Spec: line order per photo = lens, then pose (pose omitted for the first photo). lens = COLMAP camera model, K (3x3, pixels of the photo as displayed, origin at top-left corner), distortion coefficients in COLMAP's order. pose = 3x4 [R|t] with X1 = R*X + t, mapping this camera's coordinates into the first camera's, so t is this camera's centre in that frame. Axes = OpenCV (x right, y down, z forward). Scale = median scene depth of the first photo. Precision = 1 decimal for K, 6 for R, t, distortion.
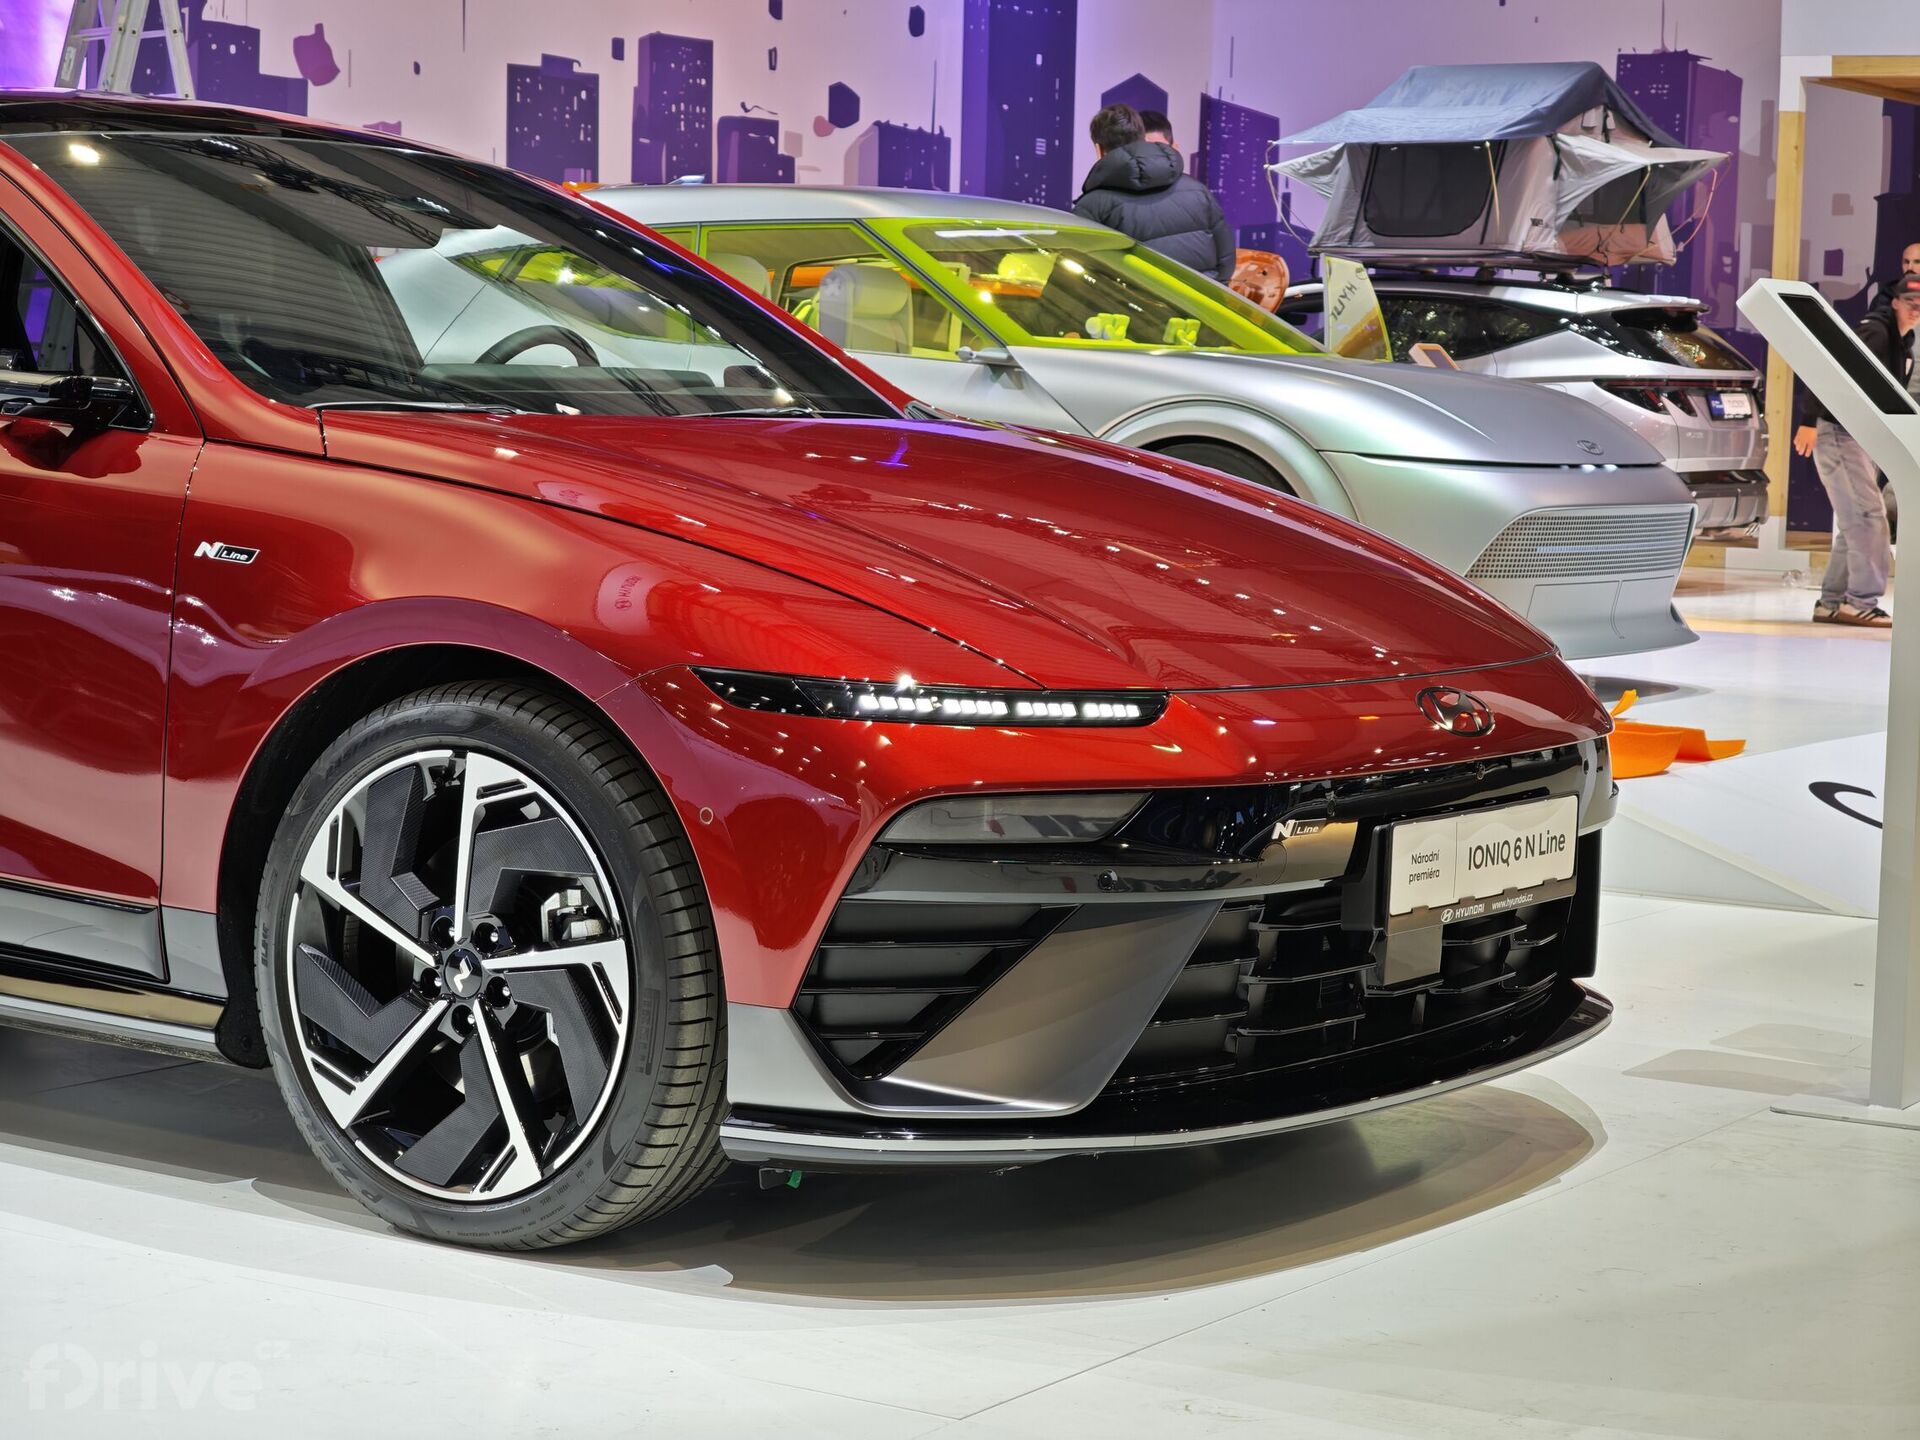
lens RADIAL K [[4250.6, 0, 960.0], [0, 4250.6, 720.0], [0, 0, 1]] dist [0.269870, -3.034811]
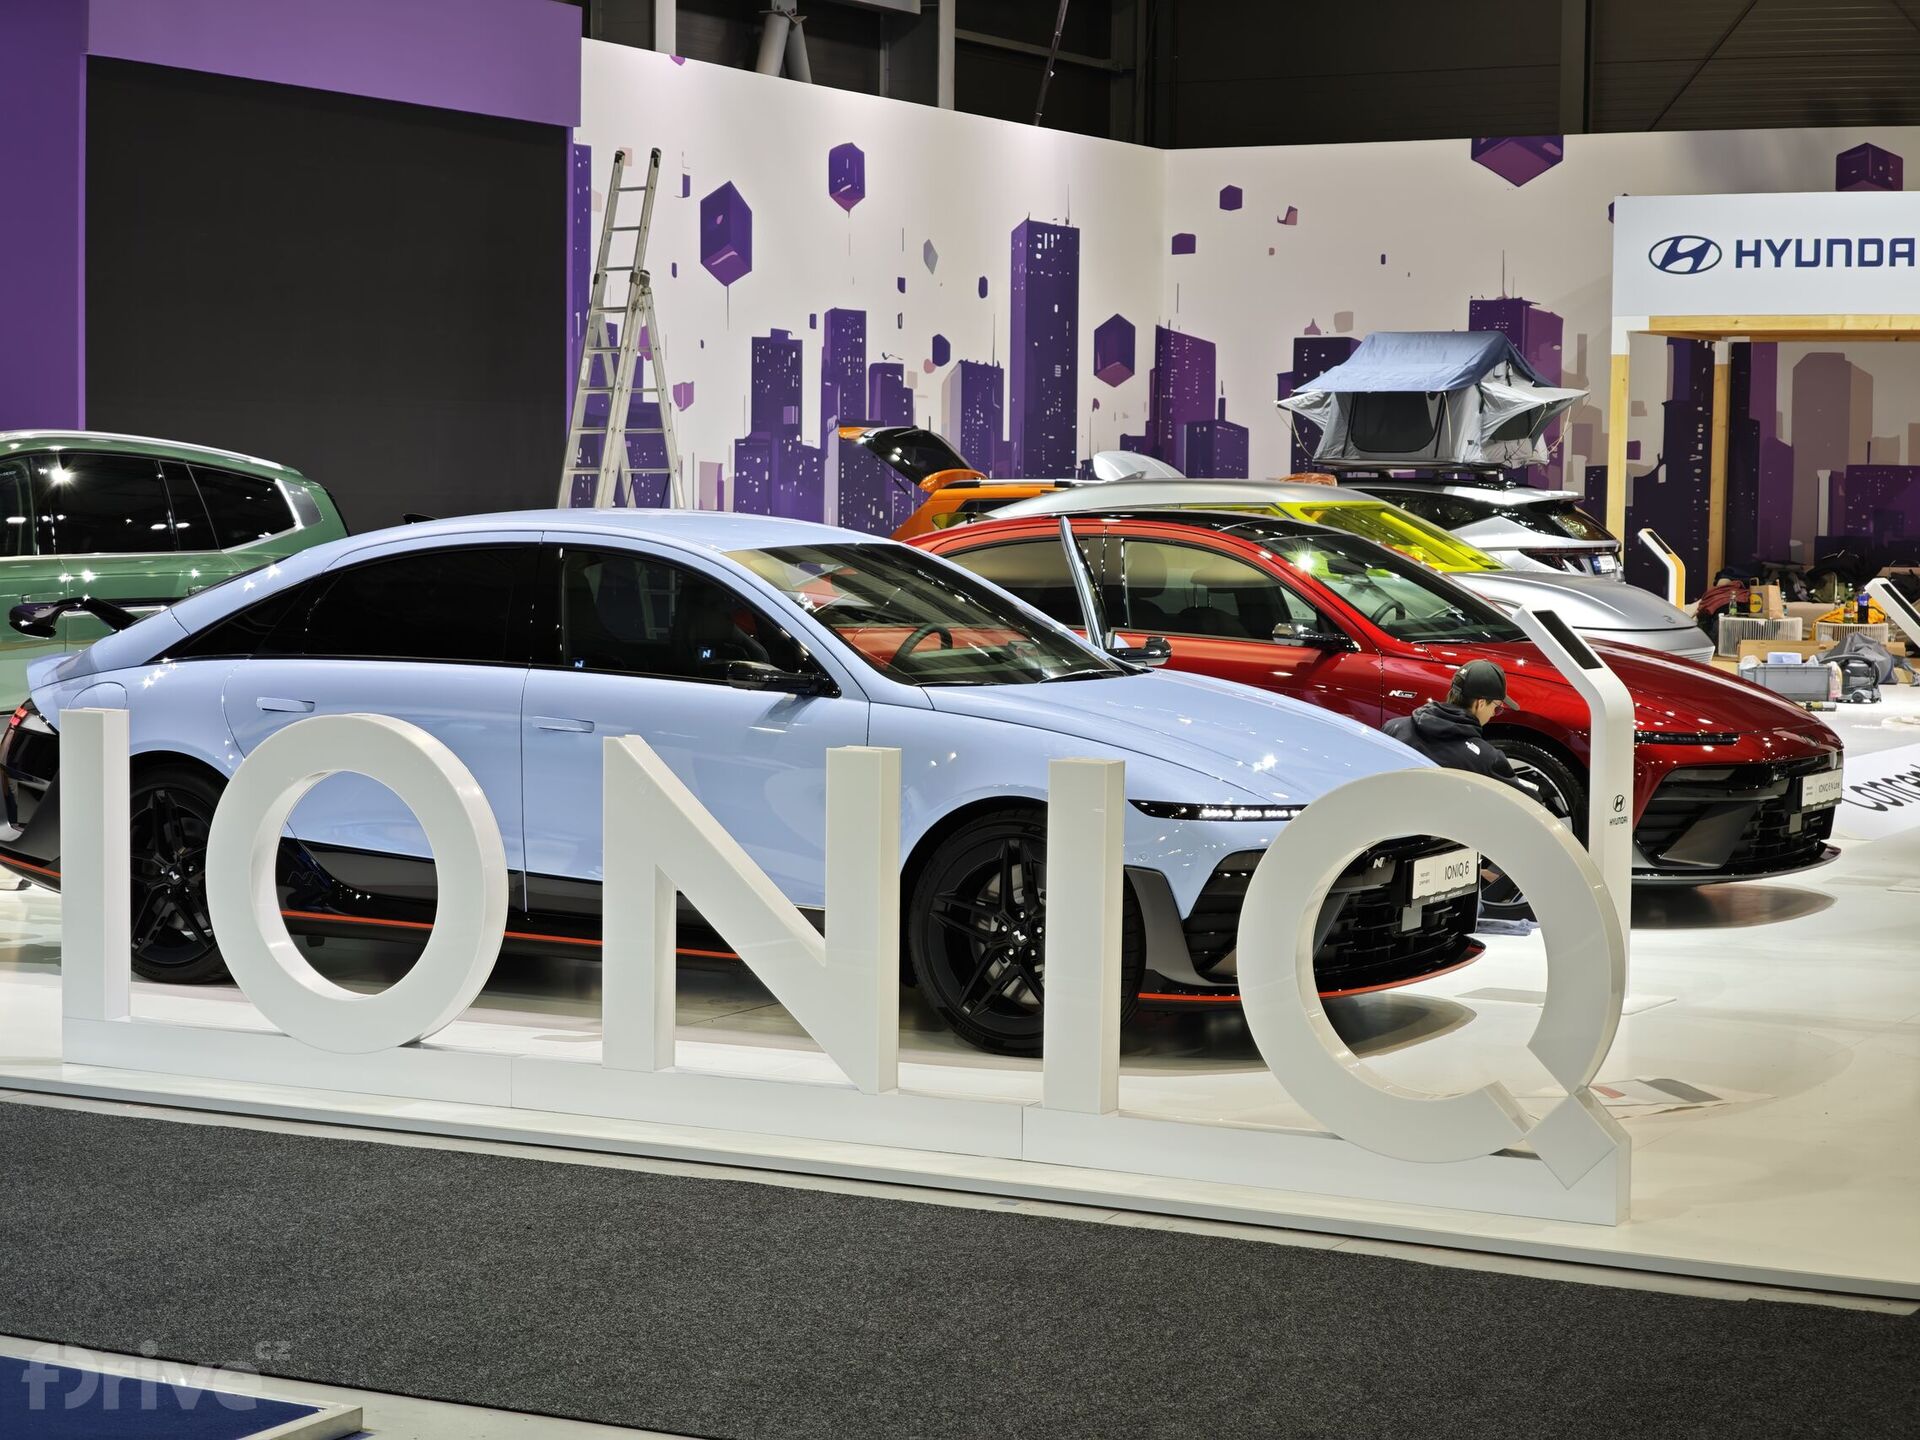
lens RADIAL K [[3923.8, 0, 960.0], [0, 3923.8, 720.0], [0, 0, 1]] dist [0.071350, 0.232035]
pose [[0.997535, -0.016437, 0.068222, -0.134074], [0.017943, 0.999607, -0.021526, 0.006505], [-0.067841, 0.022697, 0.997438, -0.343730]]
